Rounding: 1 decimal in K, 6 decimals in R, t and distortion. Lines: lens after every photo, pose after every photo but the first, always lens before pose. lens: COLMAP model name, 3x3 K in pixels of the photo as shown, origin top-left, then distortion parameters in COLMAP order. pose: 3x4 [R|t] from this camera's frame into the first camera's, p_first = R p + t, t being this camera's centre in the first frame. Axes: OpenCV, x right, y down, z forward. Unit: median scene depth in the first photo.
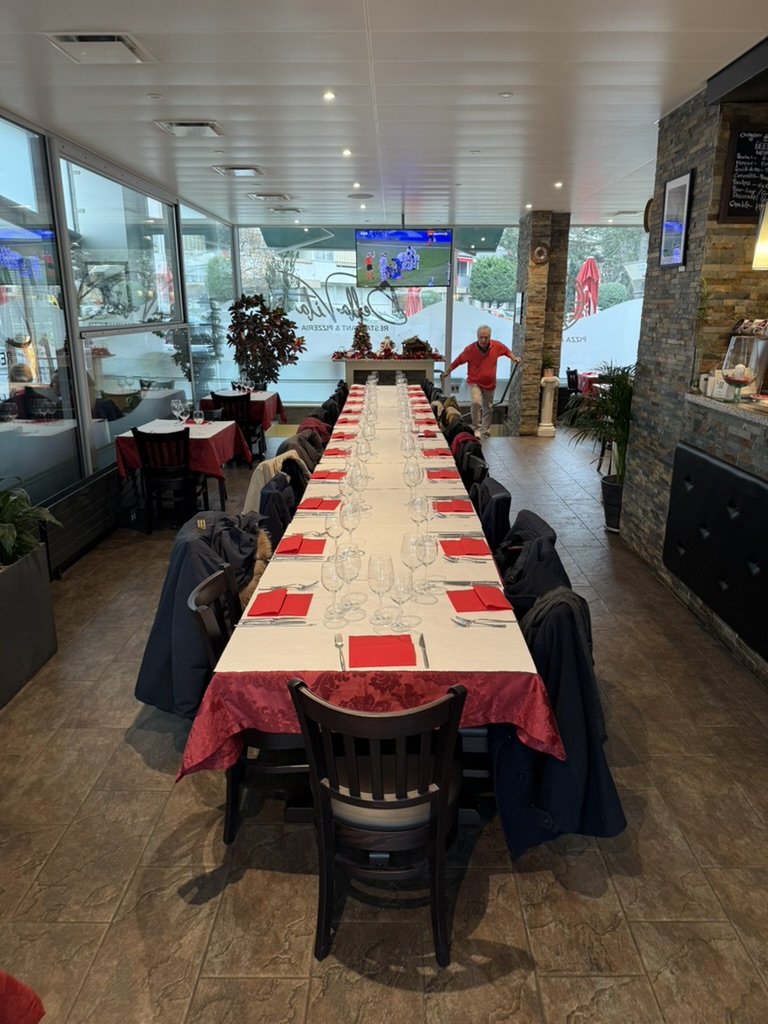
lens RADIAL K [[725.0, 0, 384.0], [0, 725.0, 512.0], [0, 0, 1]] dist [0.156402, -0.234904]
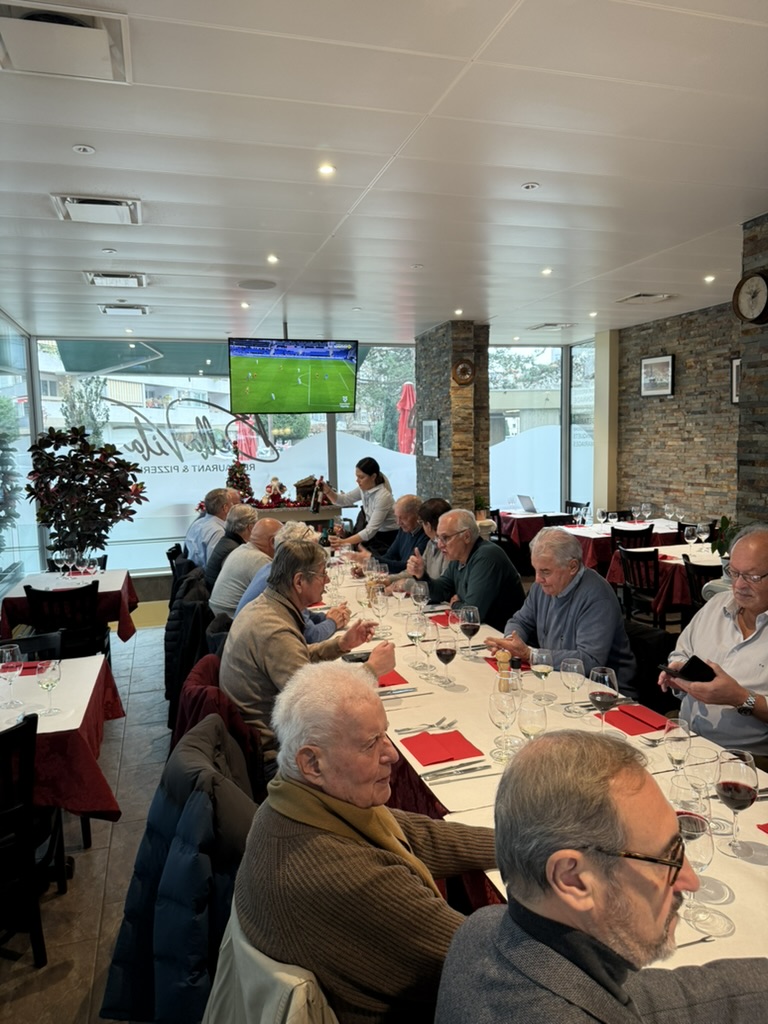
lens RADIAL K [[719.0, 0, 375.8], [0, 719.0, 521.5], [0, 0, 1]] dist [0.115739, -0.136436]
pose [[0.955197, -0.055740, 0.290674, -0.178157], [0.103032, 0.983300, -0.150019, -0.127888], [-0.277458, 0.173246, 0.944988, 0.485941]]
